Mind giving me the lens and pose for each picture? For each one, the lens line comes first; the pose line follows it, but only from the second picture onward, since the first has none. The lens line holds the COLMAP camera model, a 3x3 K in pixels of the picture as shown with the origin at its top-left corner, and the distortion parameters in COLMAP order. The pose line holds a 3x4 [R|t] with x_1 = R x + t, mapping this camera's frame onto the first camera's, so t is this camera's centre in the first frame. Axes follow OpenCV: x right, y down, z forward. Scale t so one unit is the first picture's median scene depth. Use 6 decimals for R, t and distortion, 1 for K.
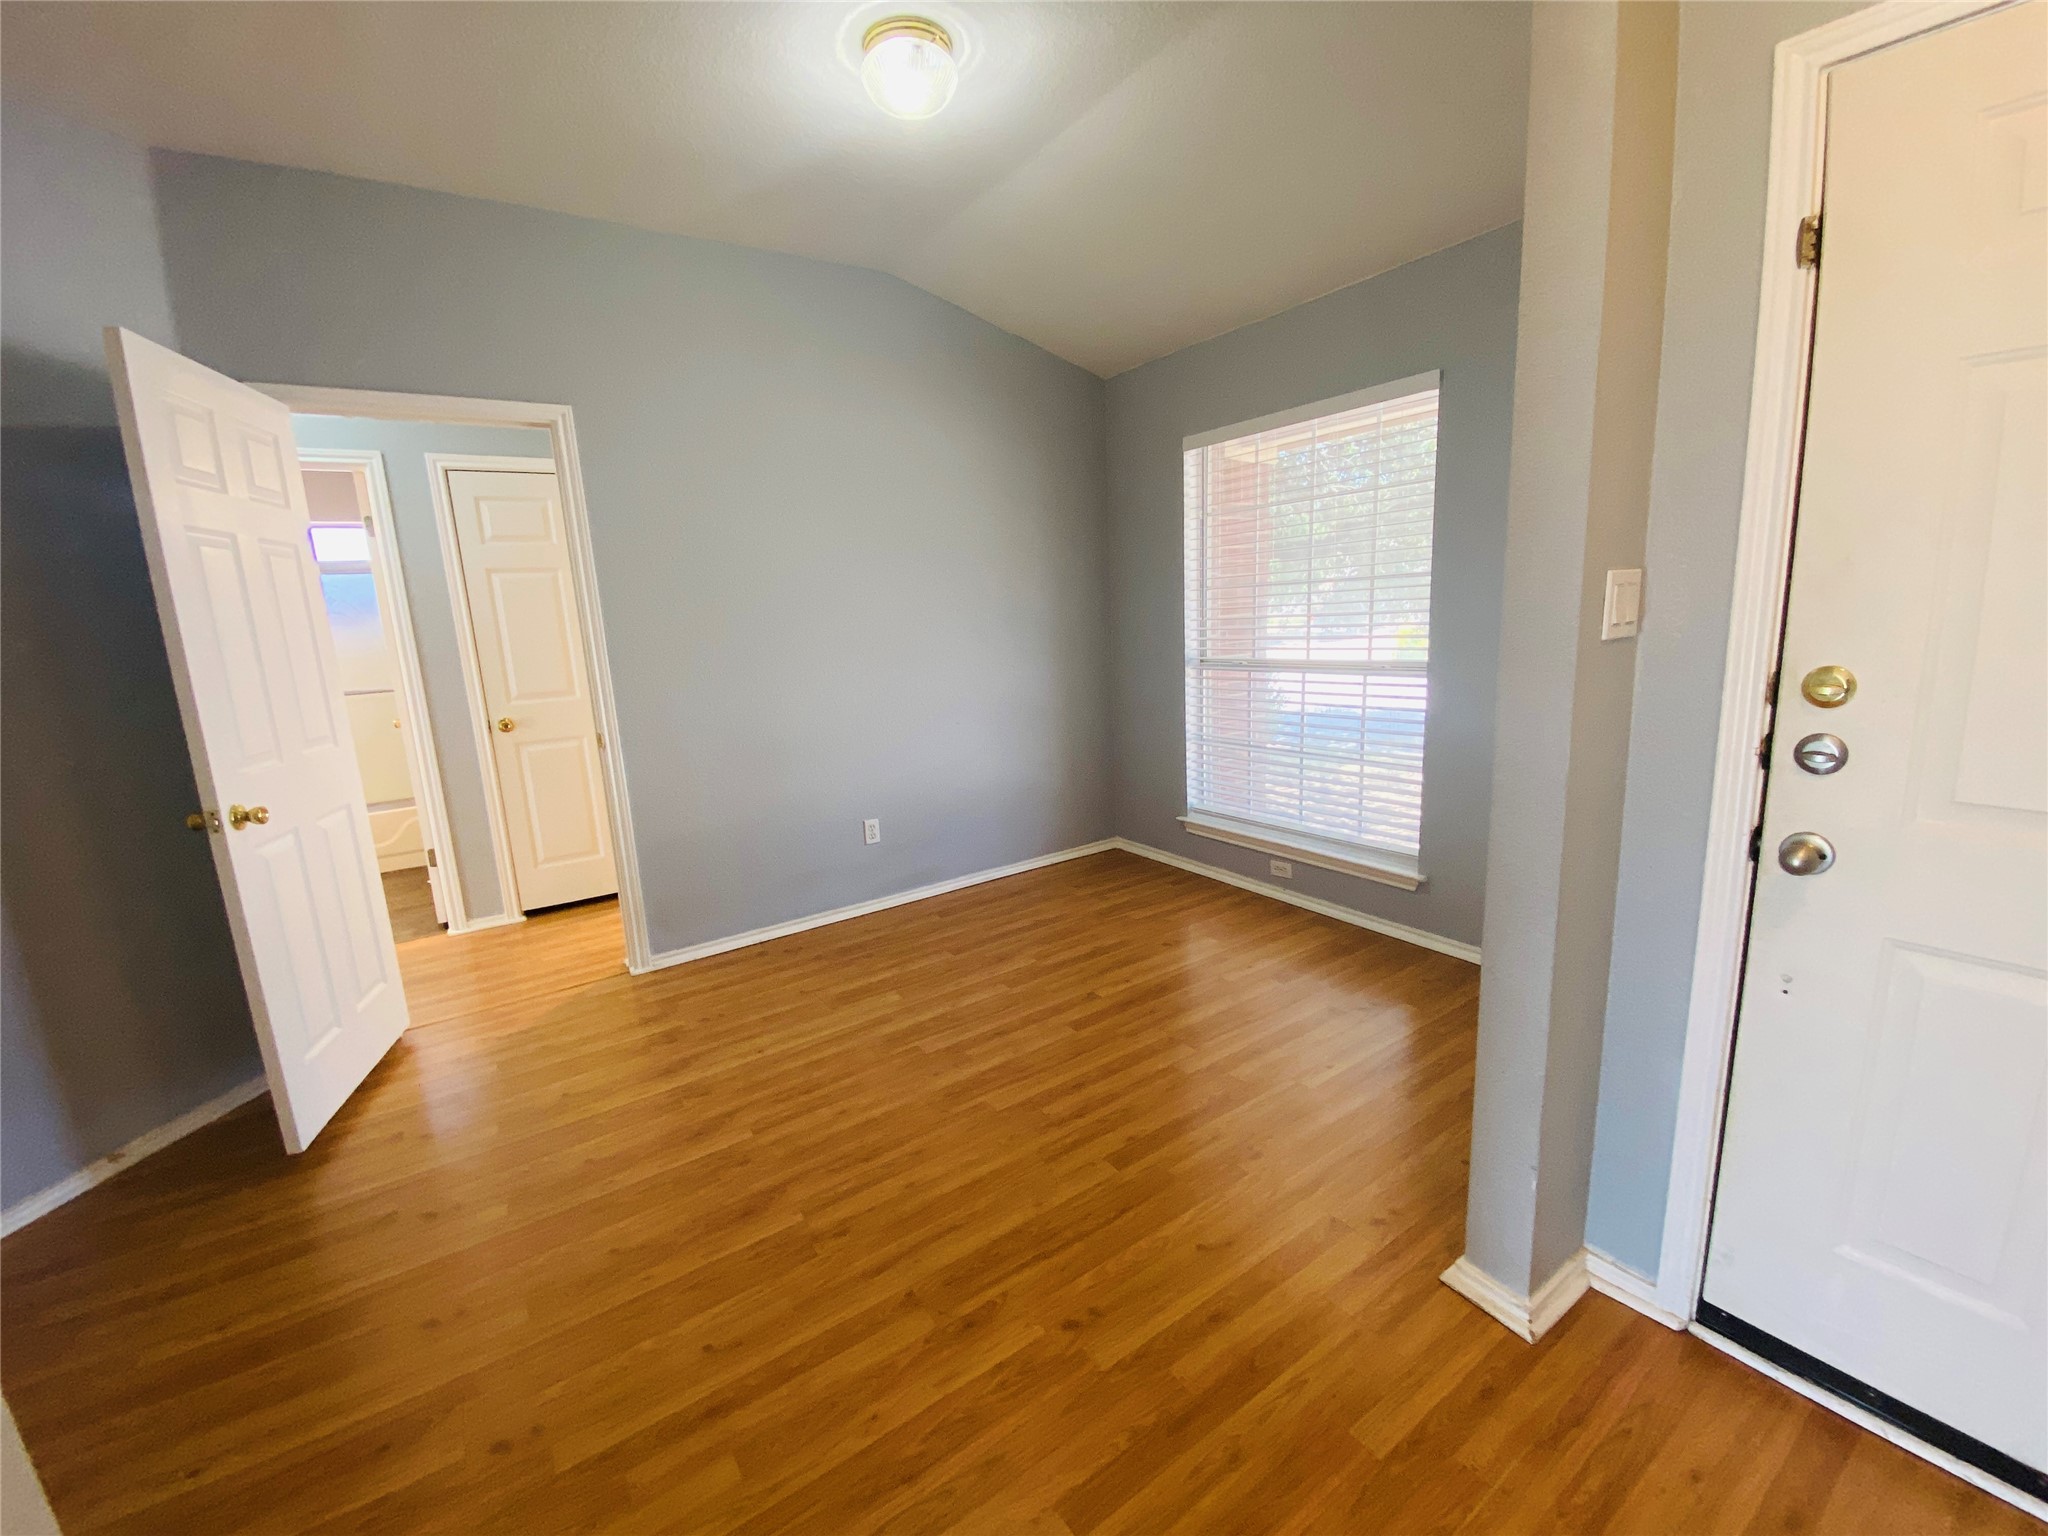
lens RADIAL K [[818.7, 0, 1006.0], [0, 818.7, 768.5], [0, 0, 1]] dist [0.016107, -0.020863]
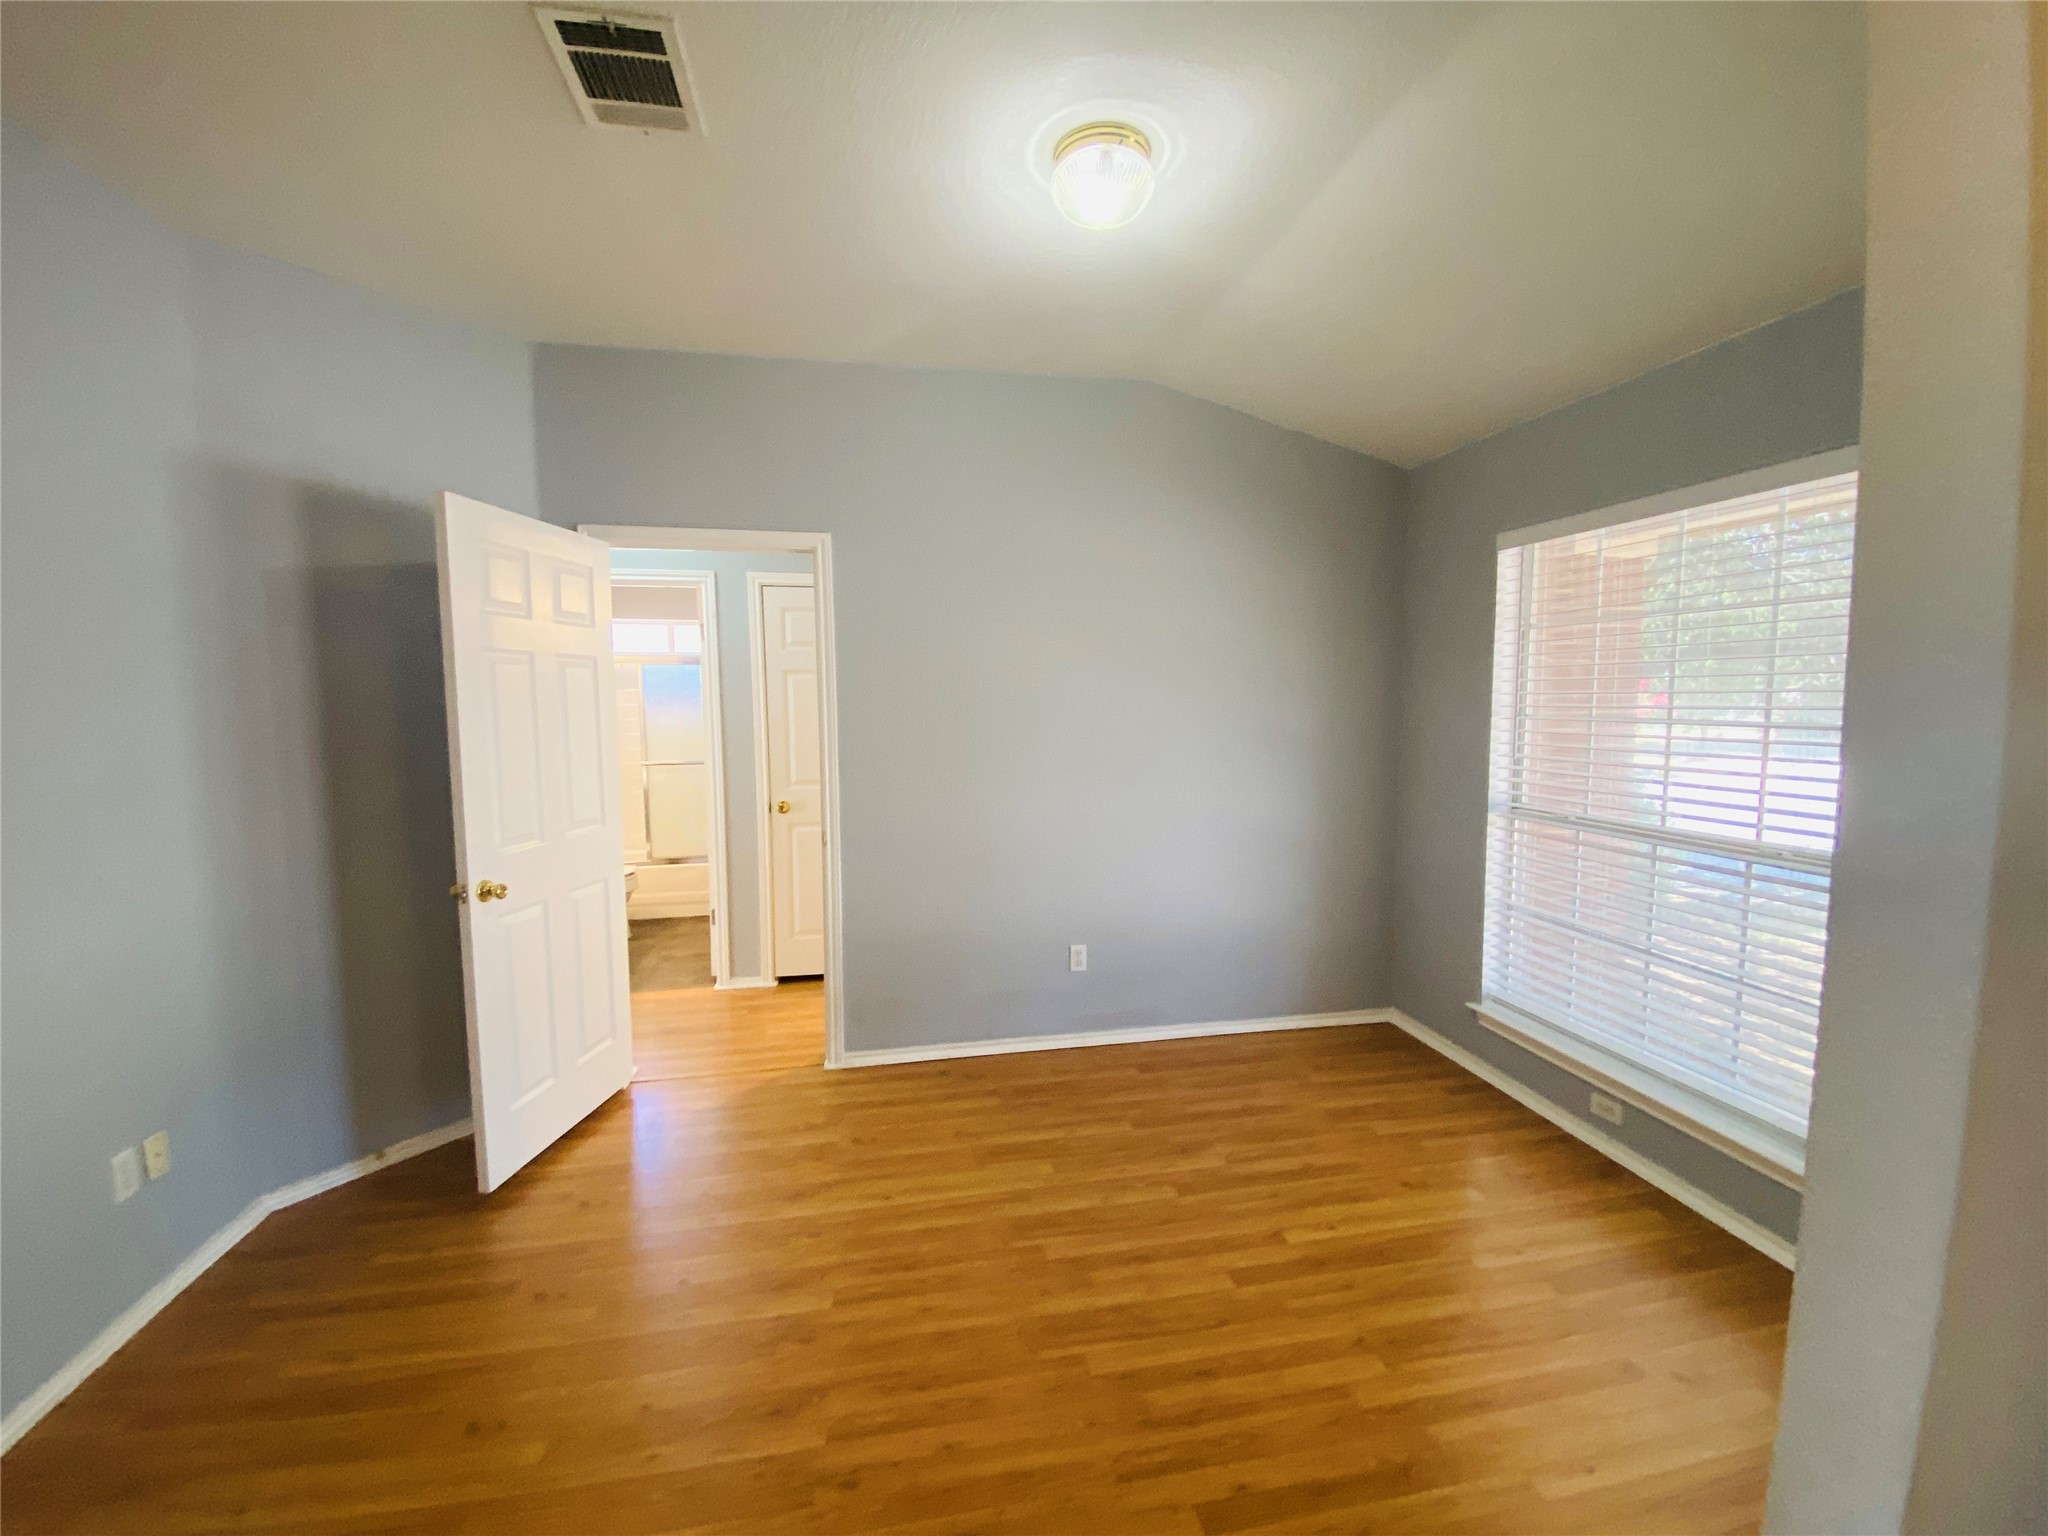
lens RADIAL K [[818.7, 0, 1006.0], [0, 818.7, 768.5], [0, 0, 1]] dist [0.016107, -0.020863]
pose [[0.915768, 0.074941, -0.394656, 0.131051], [-0.112383, 0.991010, -0.072594, -0.073282], [0.385668, 0.110832, 0.915957, 0.117098]]
